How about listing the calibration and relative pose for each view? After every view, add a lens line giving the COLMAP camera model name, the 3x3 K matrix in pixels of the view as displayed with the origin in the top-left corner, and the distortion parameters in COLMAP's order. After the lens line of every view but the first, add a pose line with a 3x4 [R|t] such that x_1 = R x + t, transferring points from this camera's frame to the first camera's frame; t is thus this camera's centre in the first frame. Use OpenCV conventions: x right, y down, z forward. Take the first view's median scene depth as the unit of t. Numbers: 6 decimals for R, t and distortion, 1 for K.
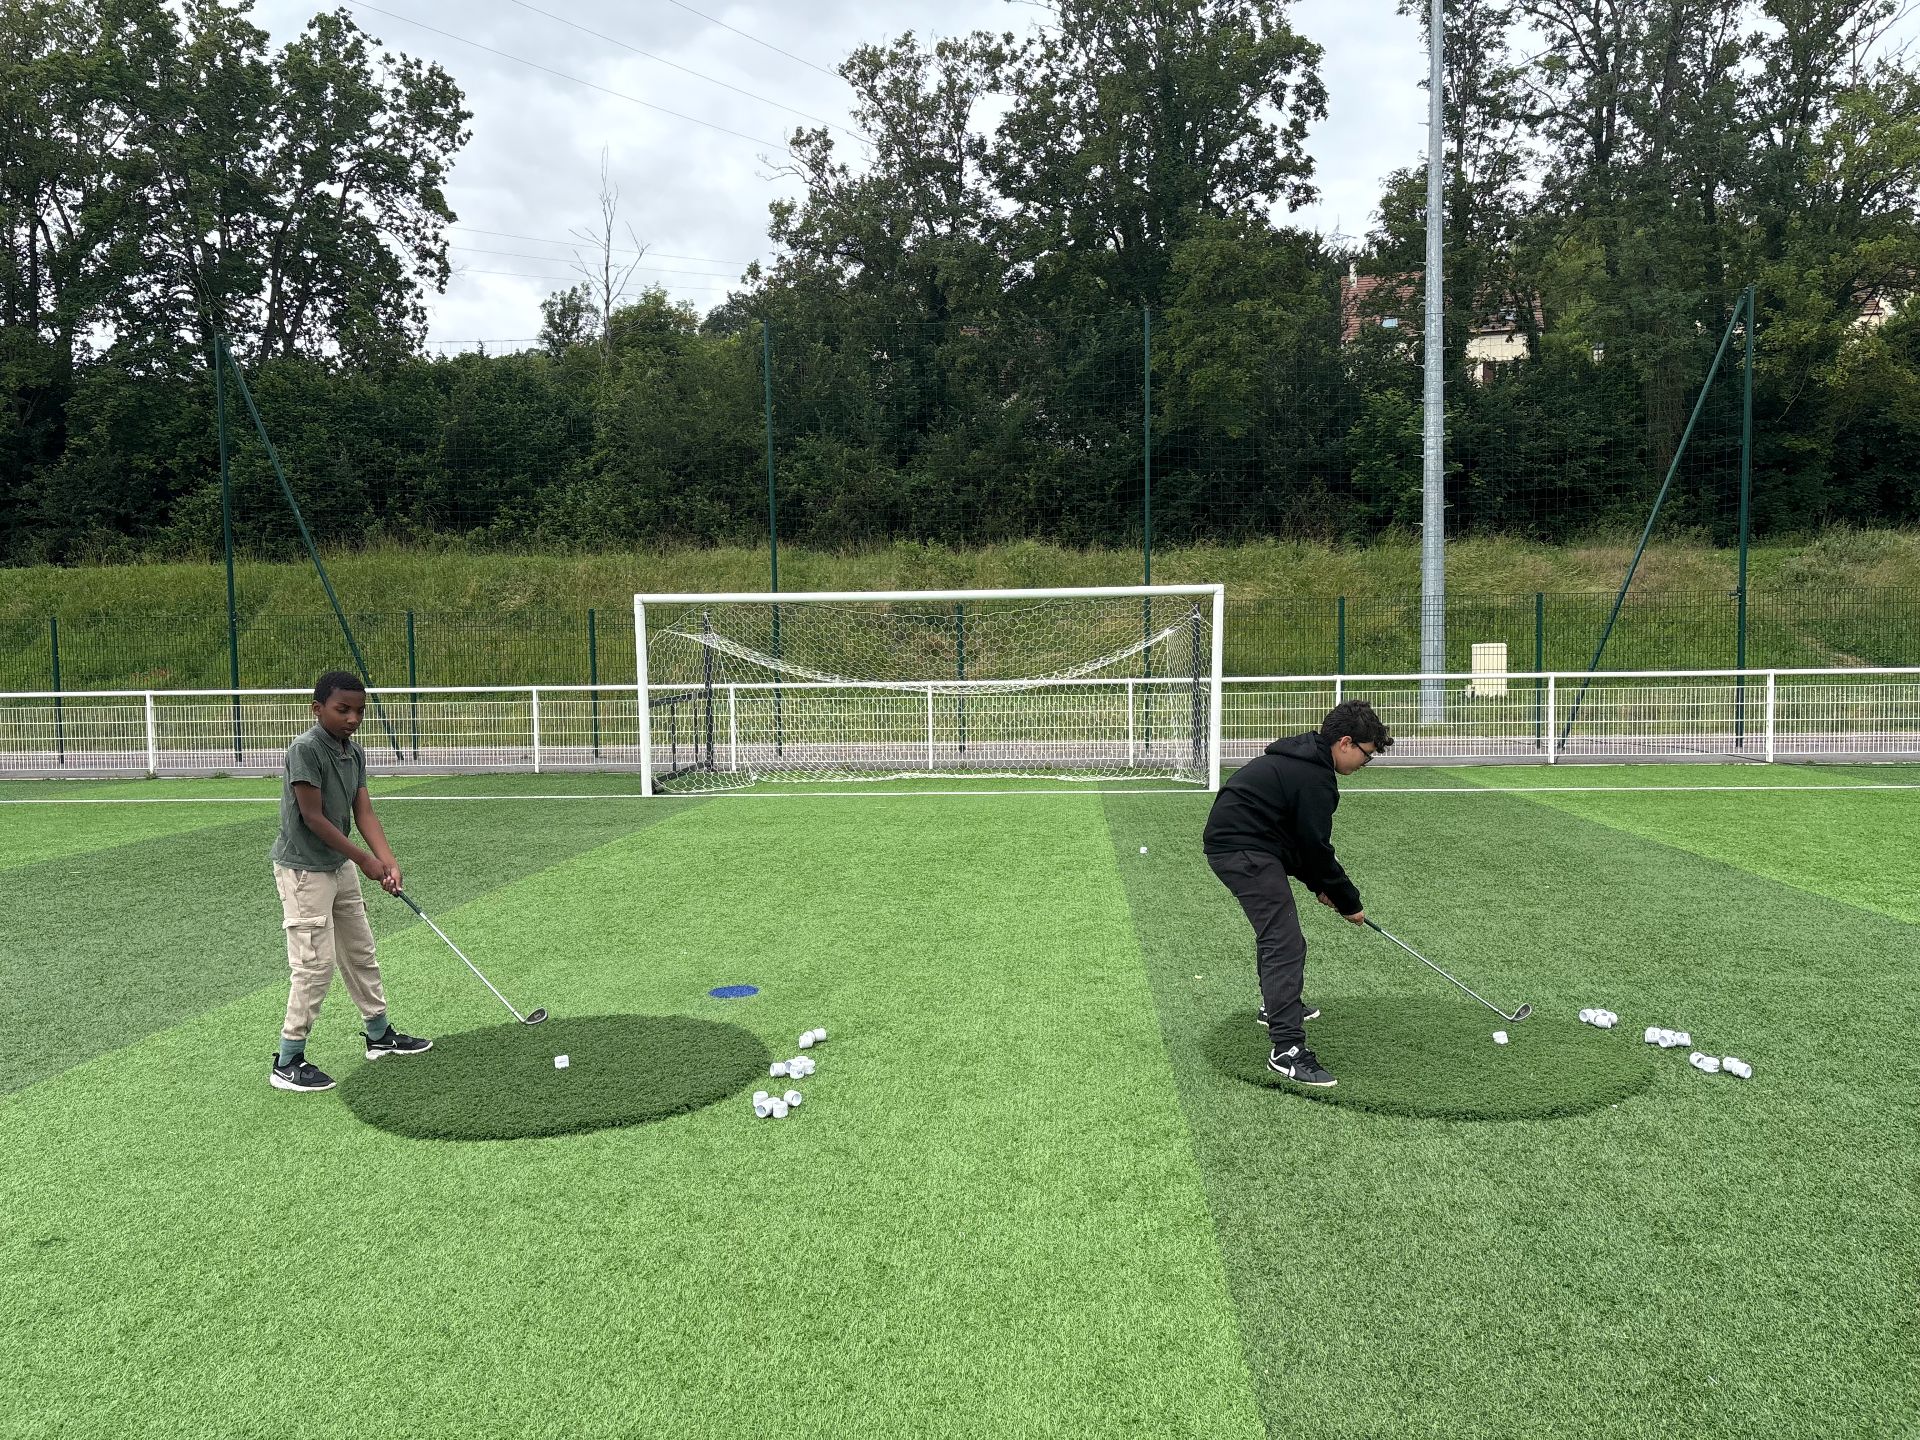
lens RADIAL K [[1439.6, 0, 976.0], [0, 1439.6, 731.4], [0, 0, 1]] dist [0.051243, -0.045535]
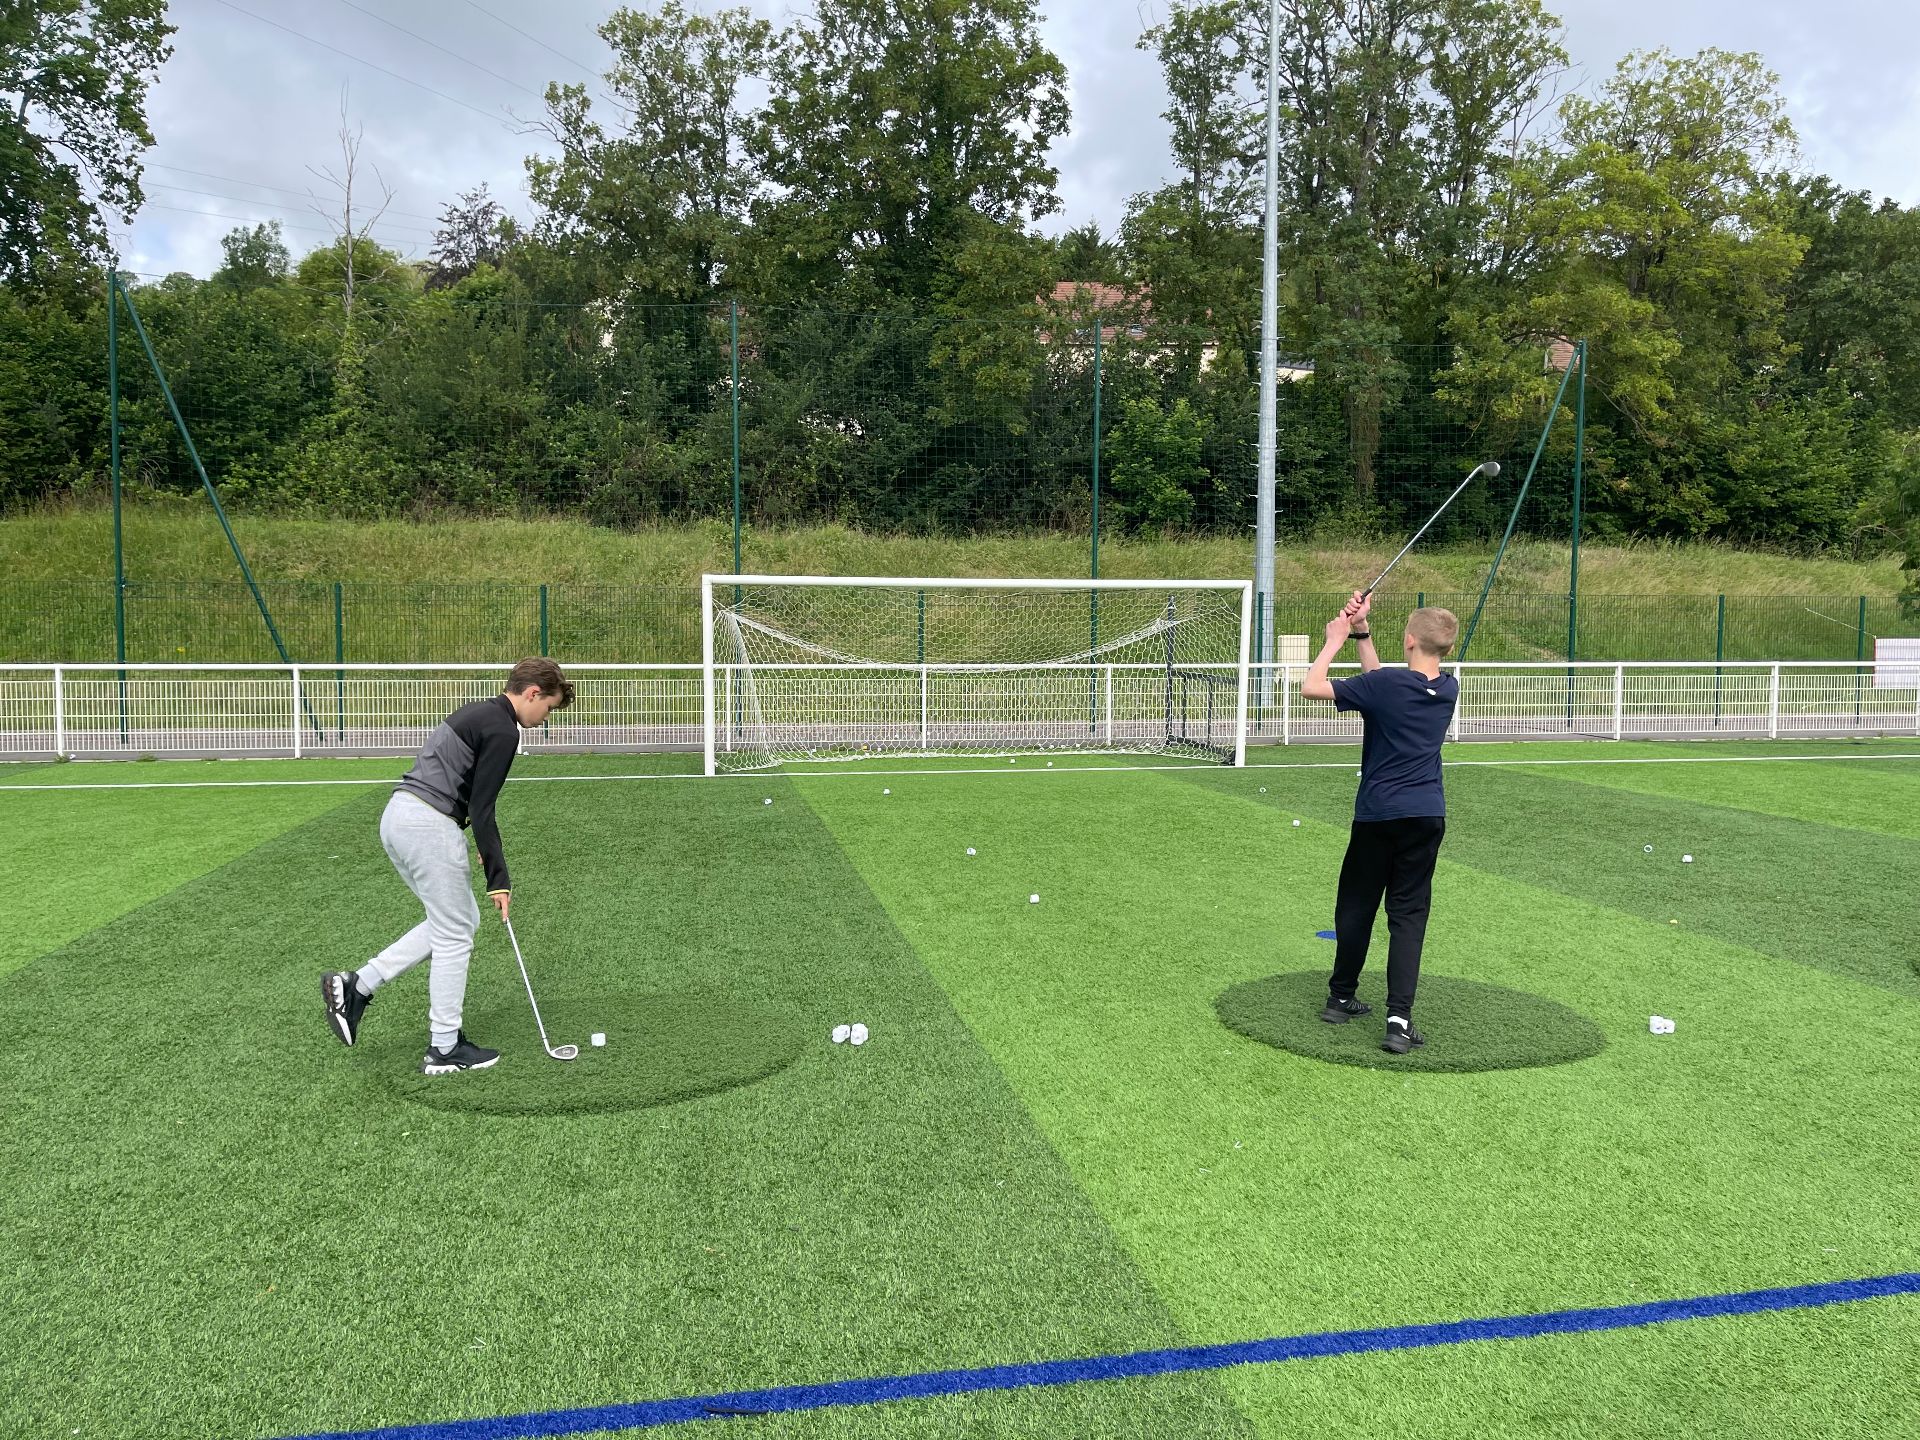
lens RADIAL K [[1448.5, 0, 979.5], [0, 1448.5, 703.3], [0, 0, 1]] dist [0.069437, -0.090624]
pose [[0.964318, 0.004685, 0.264707, -0.116749], [-0.002613, 0.999963, -0.008179, 0.000918], [-0.264735, 0.007196, 0.964294, -0.008118]]
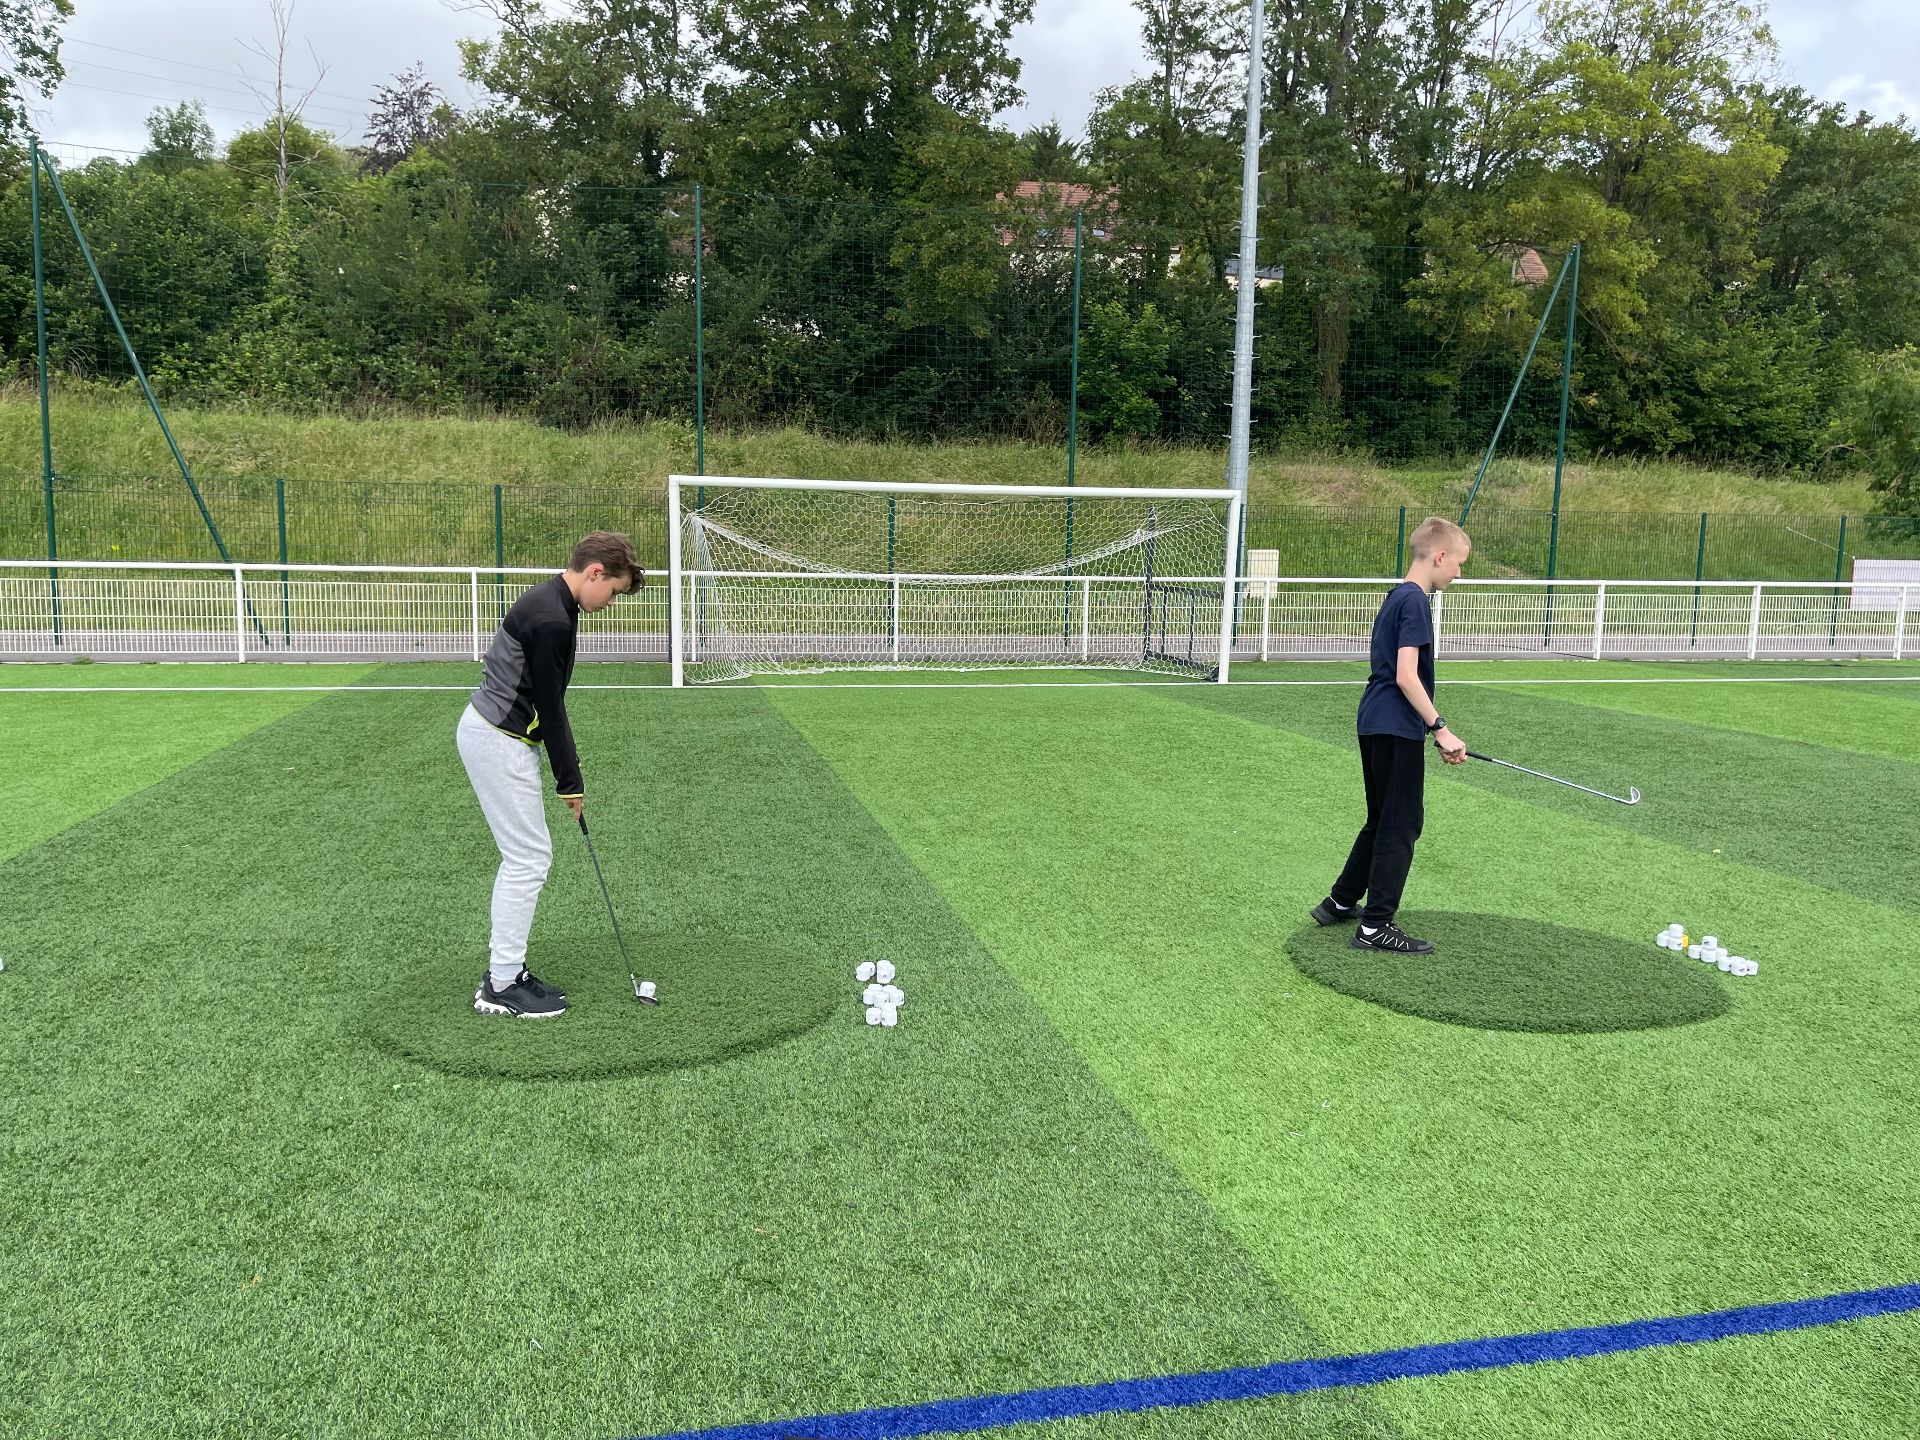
lens RADIAL K [[1448.5, 0, 966.6], [0, 1448.5, 715.8], [0, 0, 1]] dist [0.069437, -0.090624]
pose [[0.956802, -0.003502, 0.290720, -0.120637], [-0.014648, 0.998077, 0.060232, 0.001160], [-0.290372, -0.061888, 0.954910, 0.005464]]
